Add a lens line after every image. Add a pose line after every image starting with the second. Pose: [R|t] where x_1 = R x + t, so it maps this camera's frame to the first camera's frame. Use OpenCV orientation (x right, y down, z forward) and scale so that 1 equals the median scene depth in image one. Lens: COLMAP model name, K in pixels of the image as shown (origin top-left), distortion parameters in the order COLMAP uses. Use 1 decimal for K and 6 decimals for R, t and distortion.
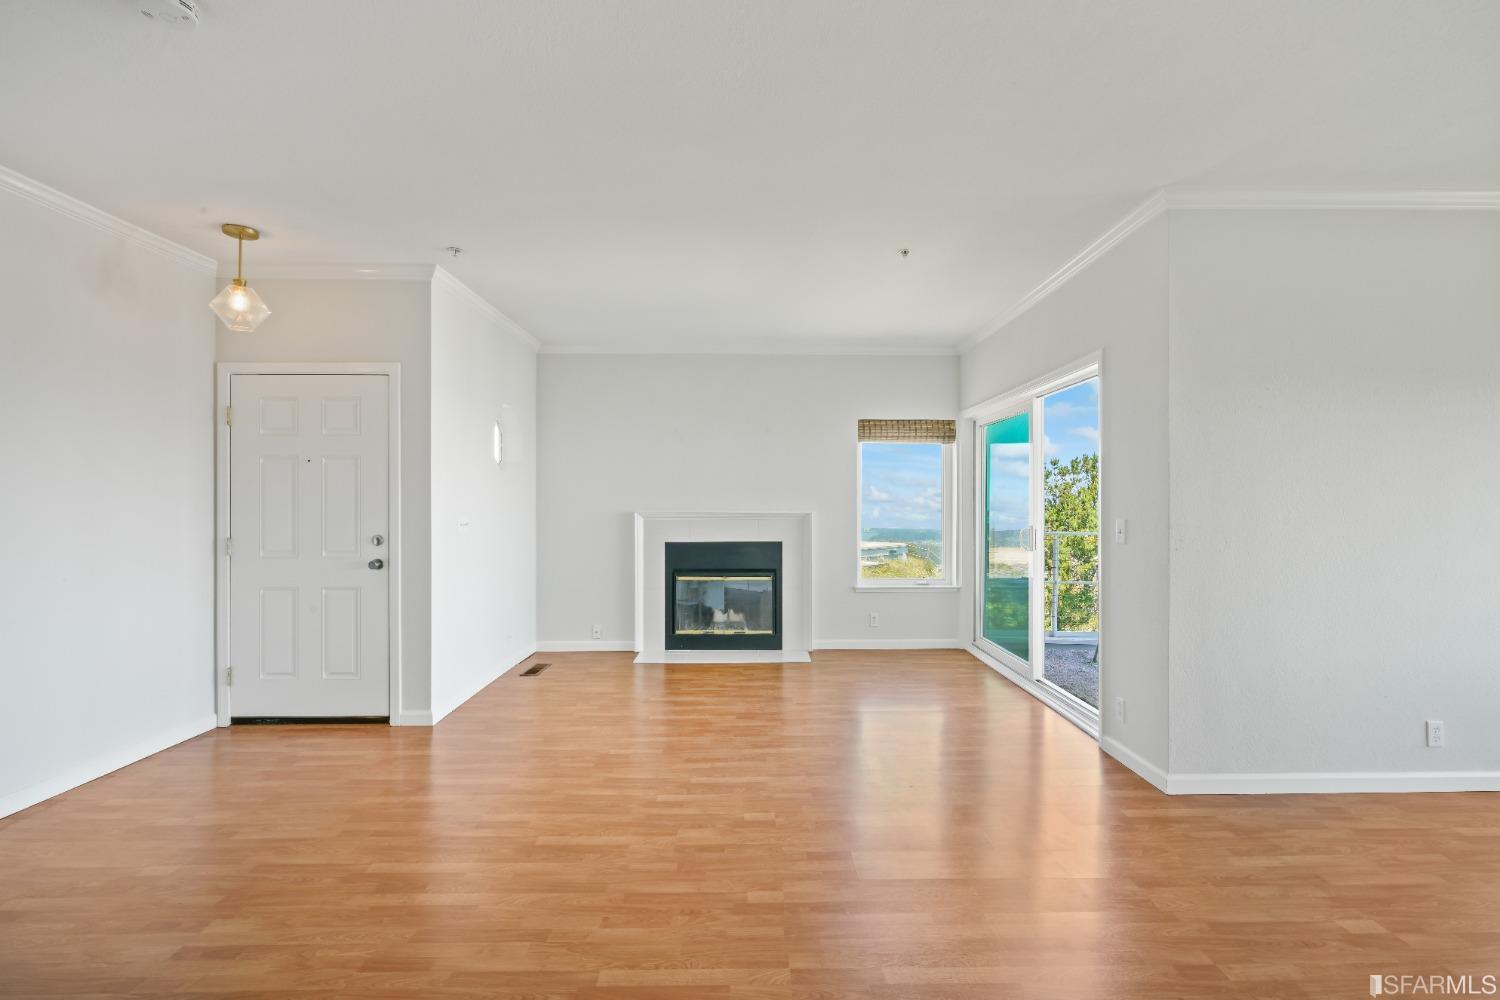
lens RADIAL K [[685.4, 0, 758.5], [0, 685.4, 499.3], [0, 0, 1]] dist [-0.000686, 0.000313]
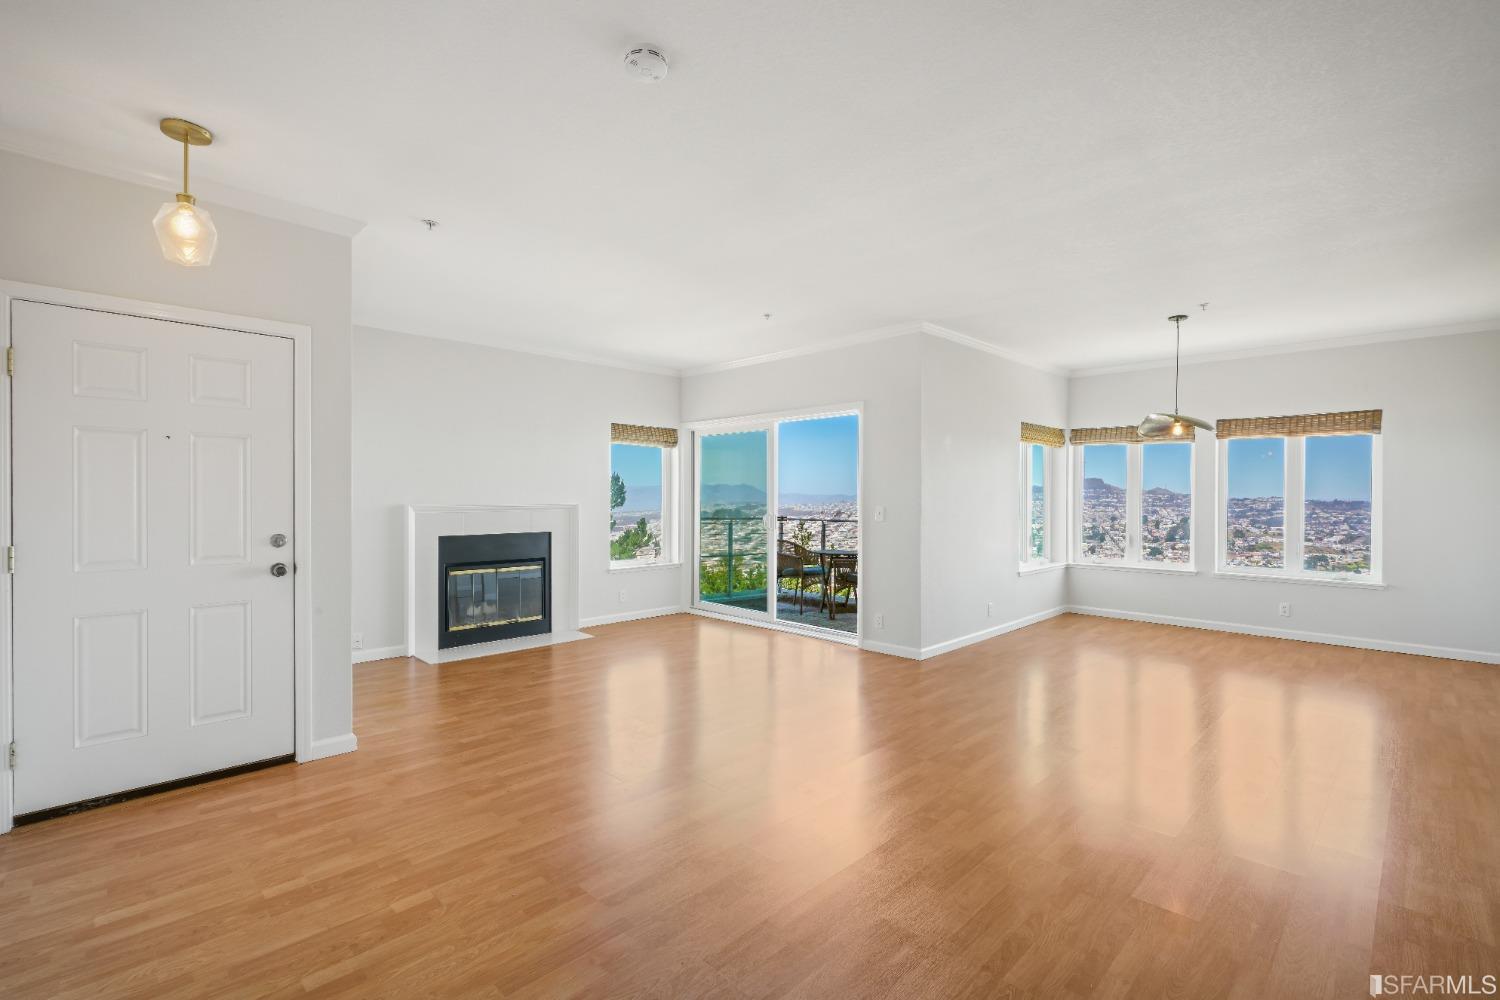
lens RADIAL K [[681.8, 0, 760.6], [0, 681.8, 485.2], [0, 0, 1]] dist [0.000306, 0.000578]
pose [[0.709750, 0.015489, 0.704284, -0.715540], [-0.009711, 0.999878, -0.012204, -0.000657], [-0.704387, 0.001822, 0.709814, 0.021934]]
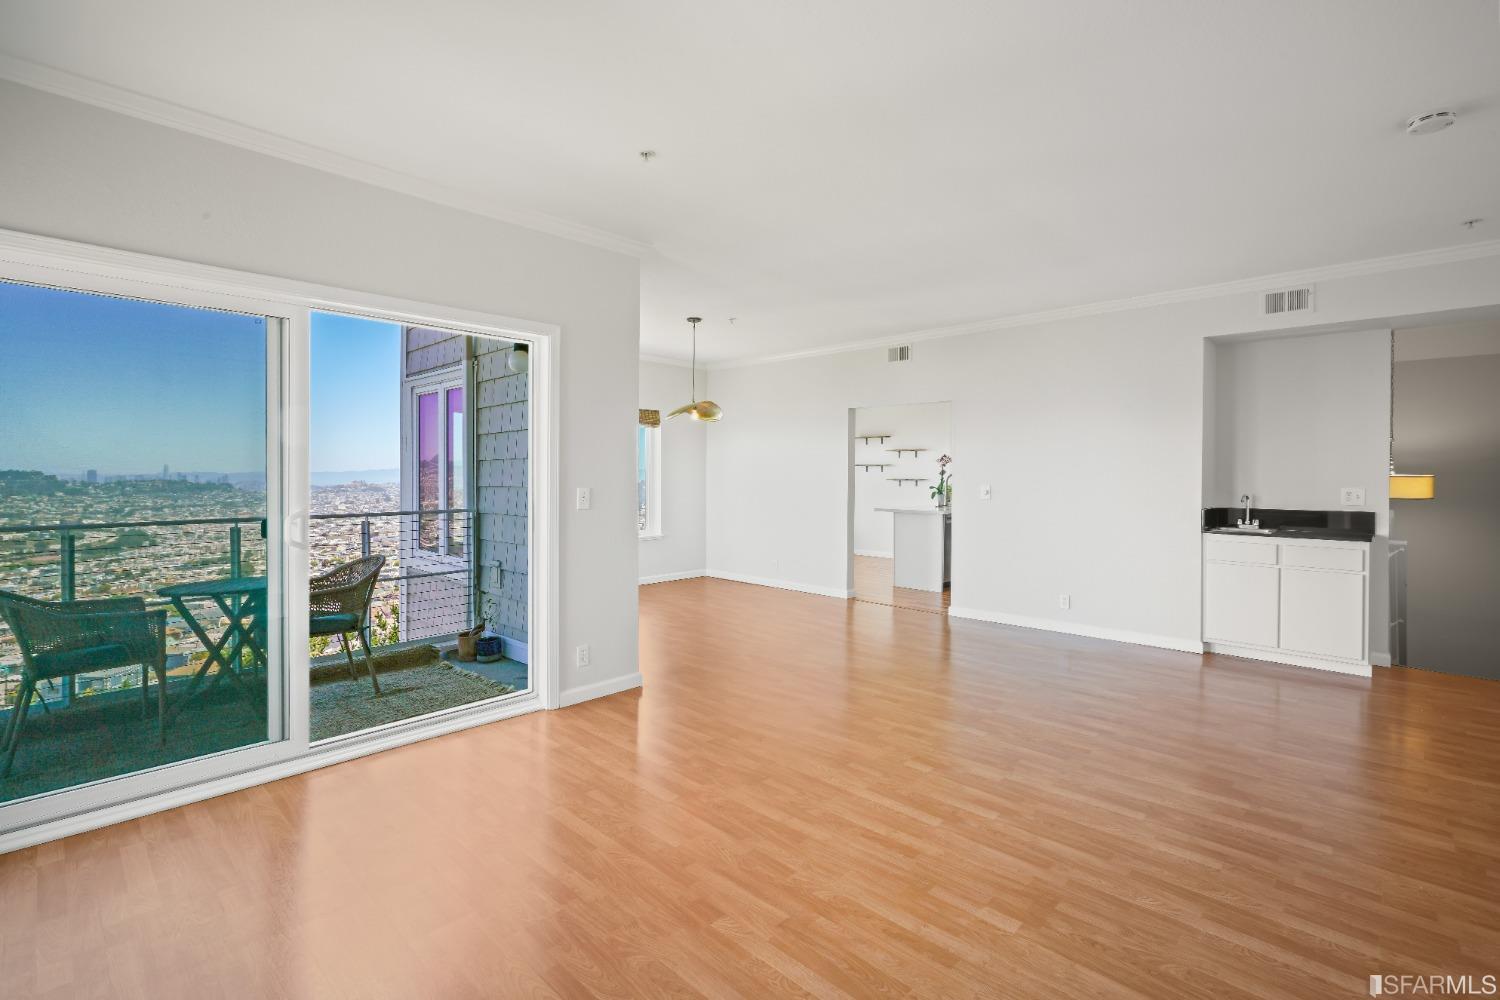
lens RADIAL K [[685.4, 0, 757.3], [0, 685.4, 478.2], [0, 0, 1]] dist [-0.002104, 0.000018]
pose [[-0.713475, -0.004427, 0.700667, -0.401964], [-0.007533, 0.999971, -0.001353, 0.010159], [-0.700640, -0.006243, -0.713487, 1.374339]]
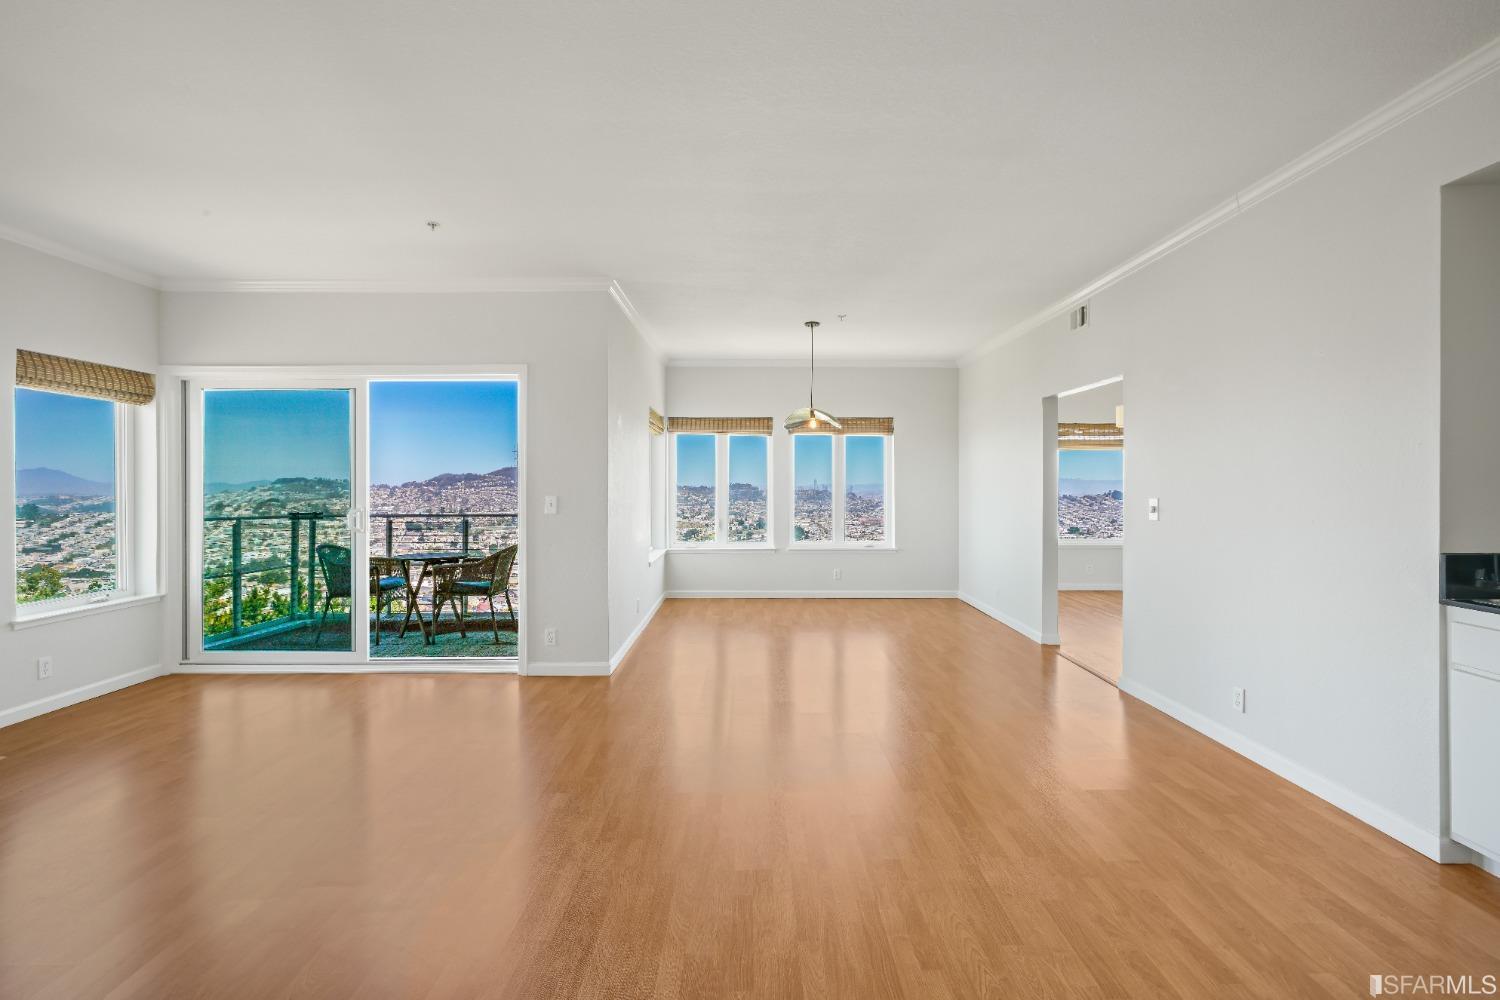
lens RADIAL K [[681.8, 0, 760.6], [0, 681.8, 485.2], [0, 0, 1]] dist [0.000306, 0.000578]
pose [[0.000515, 0.000811, 1.000000, -0.693187], [-0.006343, 0.999980, -0.000808, 0.003405], [-0.999980, -0.006342, 0.000520, 0.498530]]
